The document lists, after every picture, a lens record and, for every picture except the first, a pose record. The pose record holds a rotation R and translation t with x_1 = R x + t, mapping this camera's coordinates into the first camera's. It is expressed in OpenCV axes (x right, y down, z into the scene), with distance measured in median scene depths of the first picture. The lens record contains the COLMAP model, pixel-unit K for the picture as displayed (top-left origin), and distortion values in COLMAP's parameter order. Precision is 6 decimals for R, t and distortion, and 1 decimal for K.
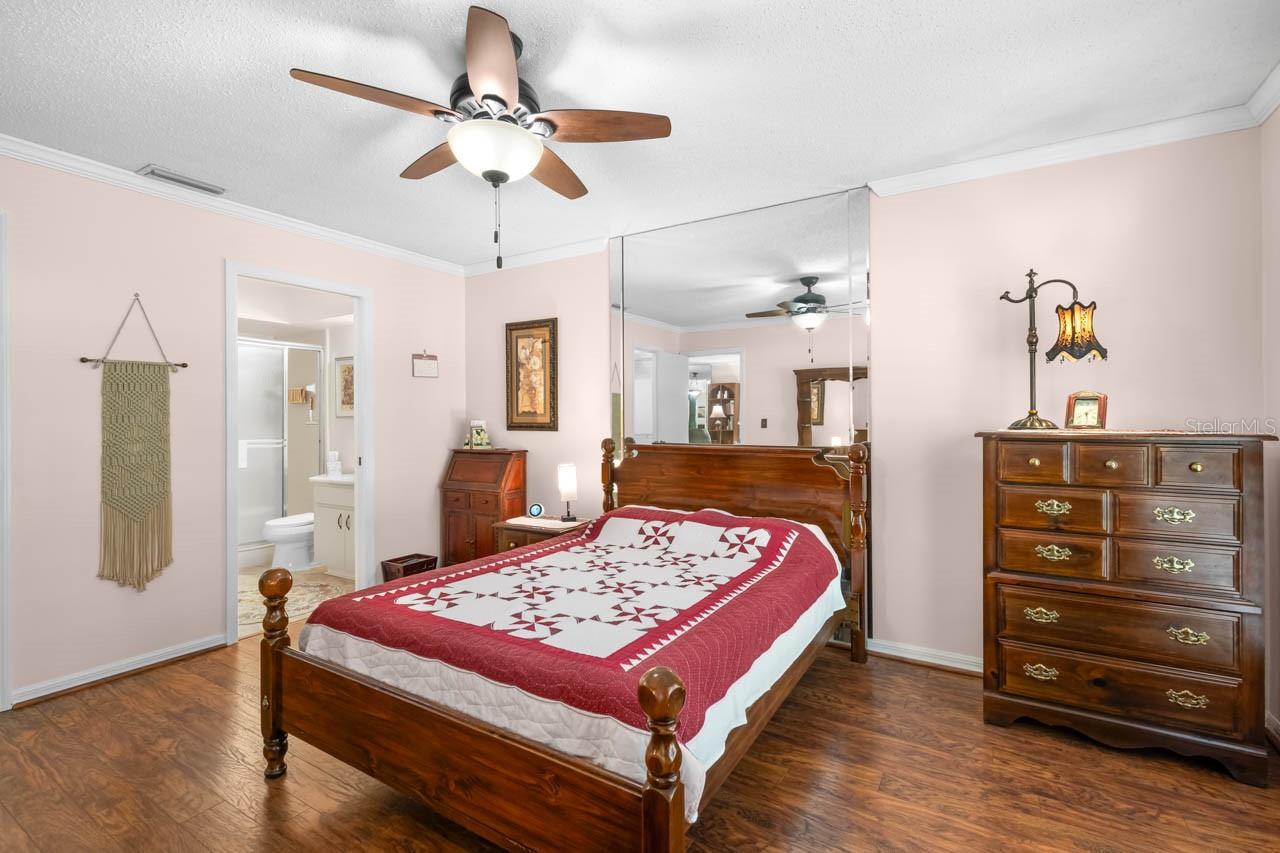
lens RADIAL K [[582.2, 0, 640.0], [0, 582.2, 426.5], [0, 0, 1]] dist [-0.000536, -0.000067]
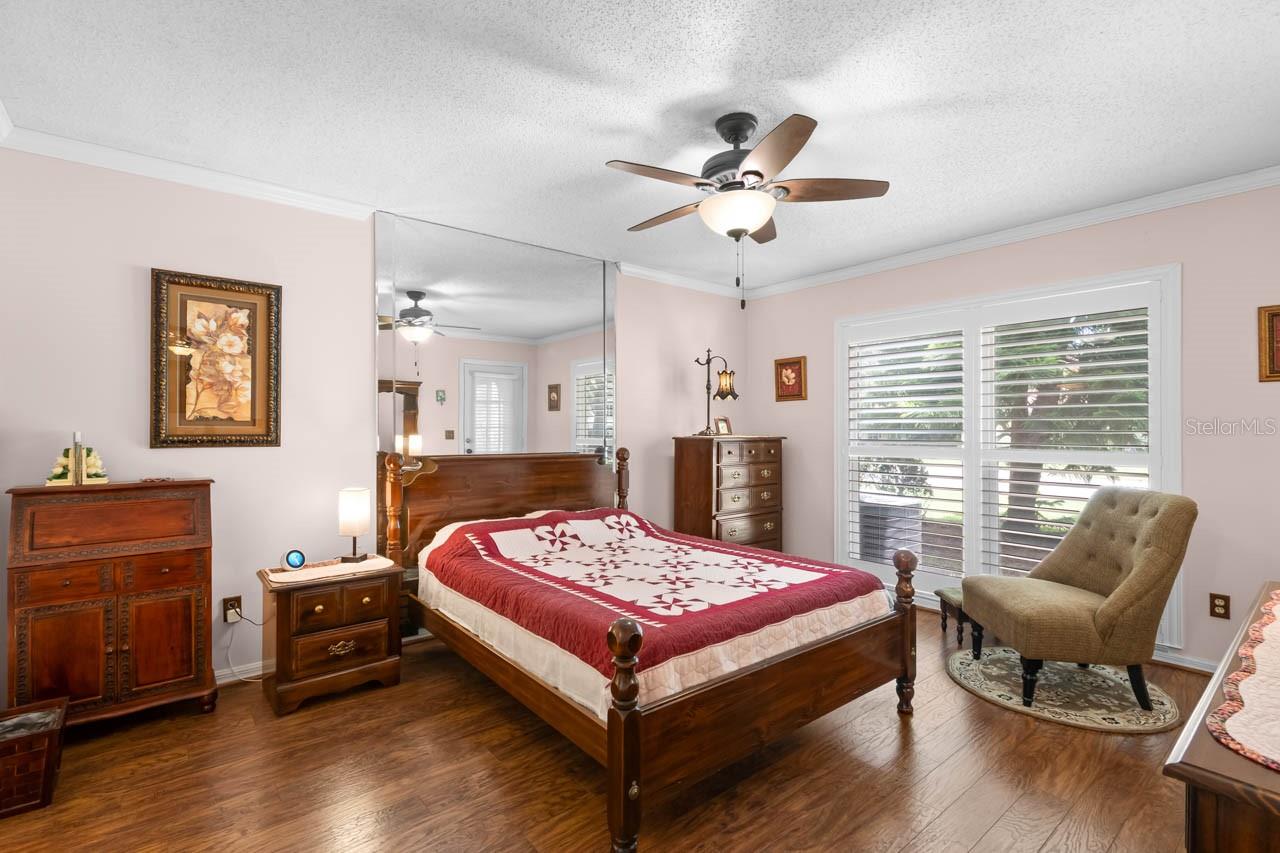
lens RADIAL K [[589.0, 0, 634.0], [0, 589.0, 430.1], [0, 0, 1]] dist [0.001280, -0.000127]
pose [[0.326433, 0.002277, 0.945218, -0.719769], [0.011500, 0.999914, -0.006380, -0.002348], [-0.945150, 0.012953, 0.326378, 0.383568]]
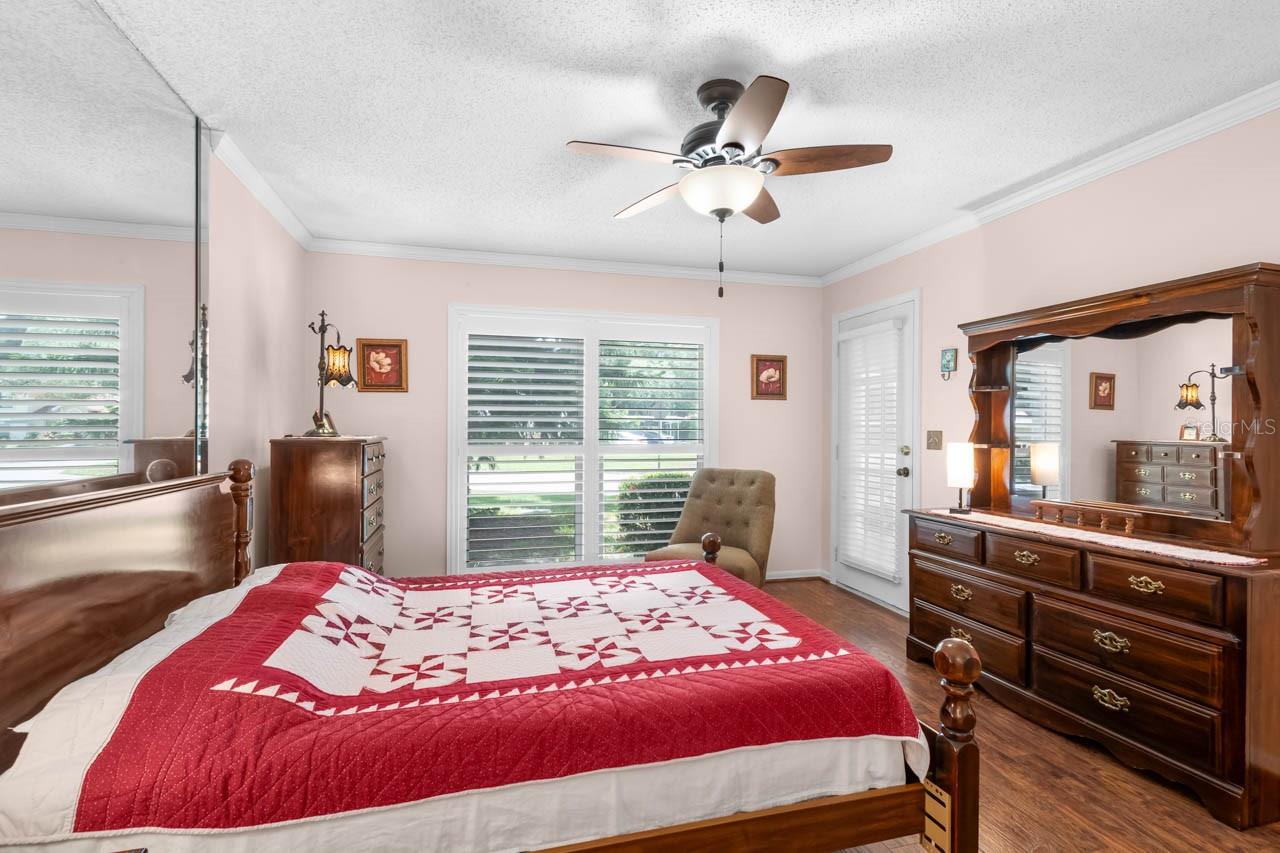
lens RADIAL K [[589.0, 0, 634.0], [0, 589.0, 430.1], [0, 0, 1]] dist [0.001280, -0.000127]
pose [[-0.735290, -0.001869, 0.677750, -0.432151], [0.008943, 0.999882, 0.012459, -0.011907], [-0.677694, 0.015222, -0.735187, 0.936400]]
